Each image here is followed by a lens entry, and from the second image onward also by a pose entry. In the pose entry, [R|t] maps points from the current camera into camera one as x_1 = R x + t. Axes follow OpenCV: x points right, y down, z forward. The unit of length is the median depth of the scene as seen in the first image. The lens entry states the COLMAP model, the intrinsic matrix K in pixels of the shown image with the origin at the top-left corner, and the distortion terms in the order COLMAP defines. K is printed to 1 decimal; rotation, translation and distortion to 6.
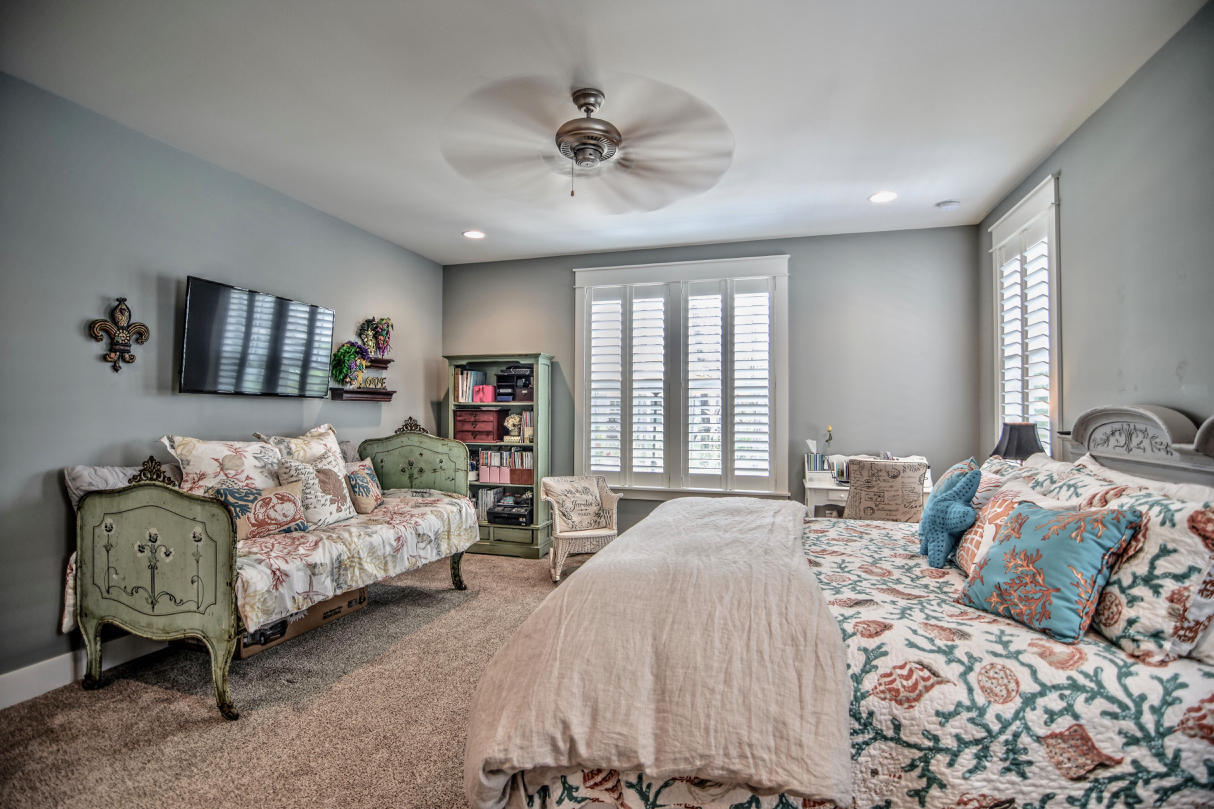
lens RADIAL K [[586.1, 0, 605.1], [0, 586.1, 407.3], [0, 0, 1]] dist [-0.004810, -0.000749]
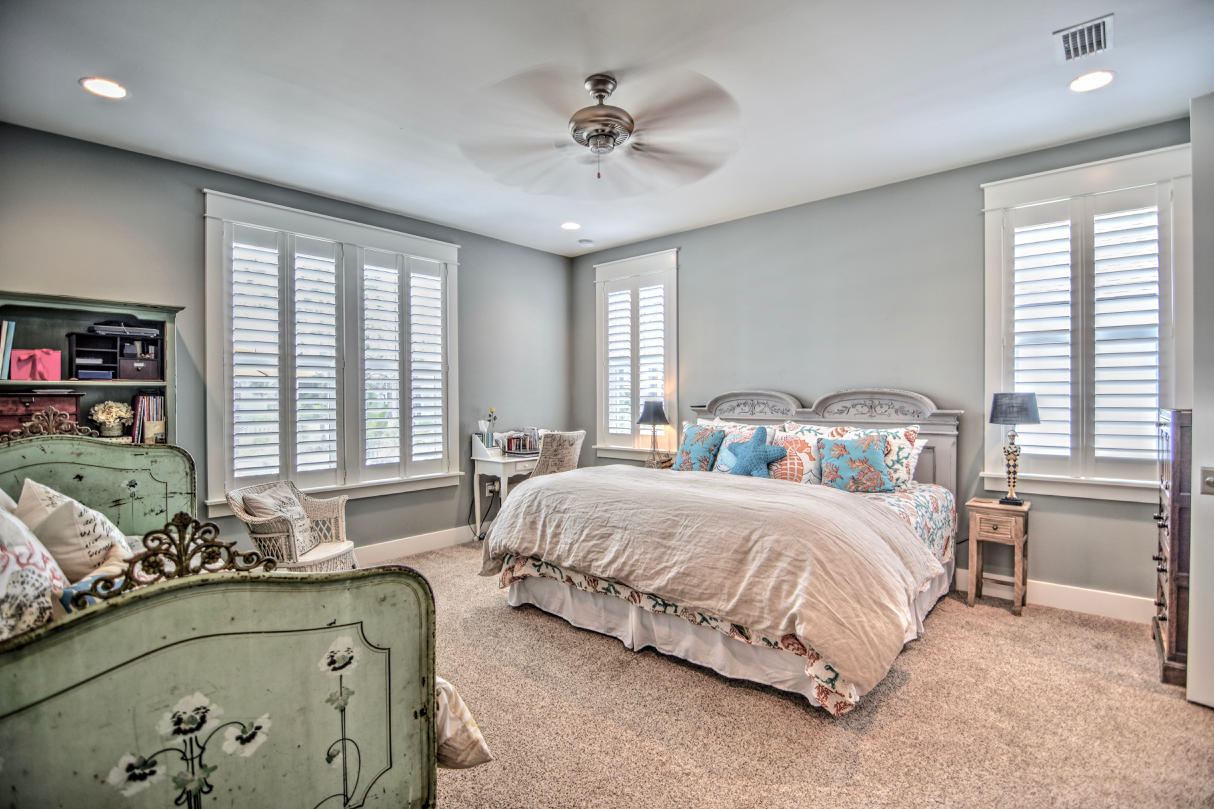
lens RADIAL K [[586.1, 0, 611.8], [0, 586.1, 404.6], [0, 0, 1]] dist [-0.004810, -0.000749]
pose [[0.419599, -0.017458, 0.907542, -0.523803], [-0.002569, 0.999788, 0.020421, 0.002374], [-0.907706, -0.010900, 0.419465, 0.304998]]
